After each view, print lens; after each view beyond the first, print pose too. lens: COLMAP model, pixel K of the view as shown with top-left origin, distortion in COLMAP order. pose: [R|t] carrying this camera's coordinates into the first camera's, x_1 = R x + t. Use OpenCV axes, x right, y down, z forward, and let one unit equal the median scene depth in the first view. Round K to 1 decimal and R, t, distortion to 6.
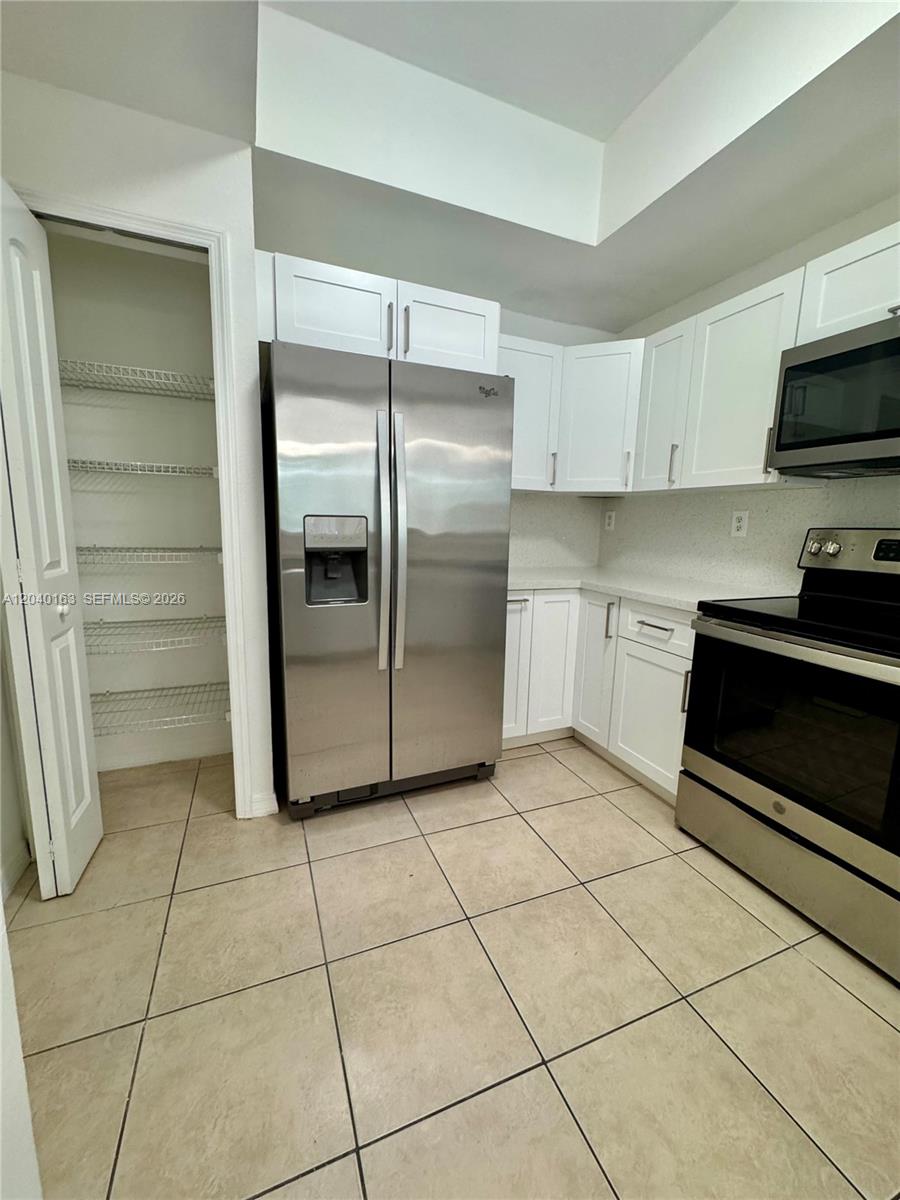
lens RADIAL K [[481.6, 0, 452.8], [0, 481.6, 596.4], [0, 0, 1]] dist [-0.002475, 0.001143]
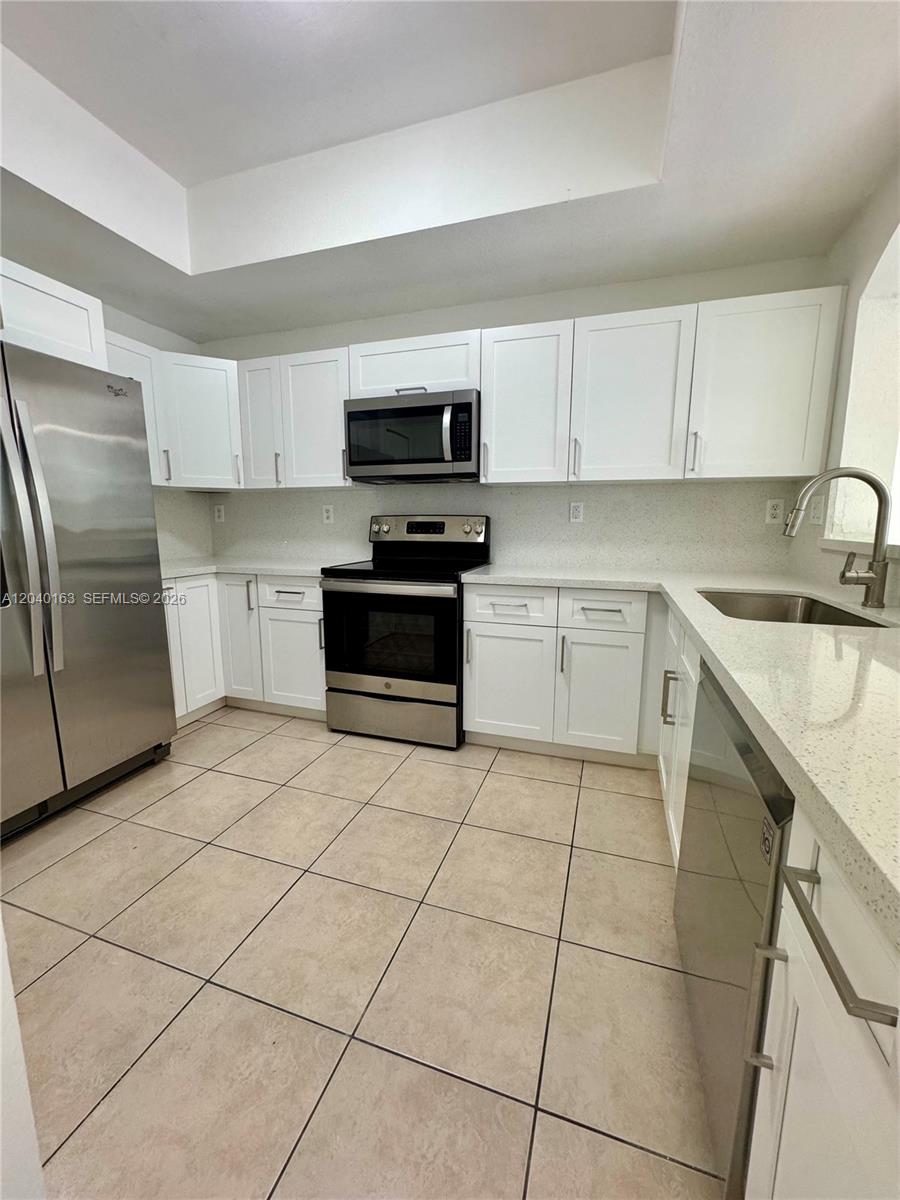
lens RADIAL K [[481.6, 0, 453.2], [0, 481.6, 598.5], [0, 0, 1]] dist [-0.002475, 0.001143]
pose [[0.651257, -0.143632, 0.745141, -0.261152], [0.131761, 0.988412, 0.075364, 0.035867], [-0.747331, 0.049099, 0.662635, -0.197846]]
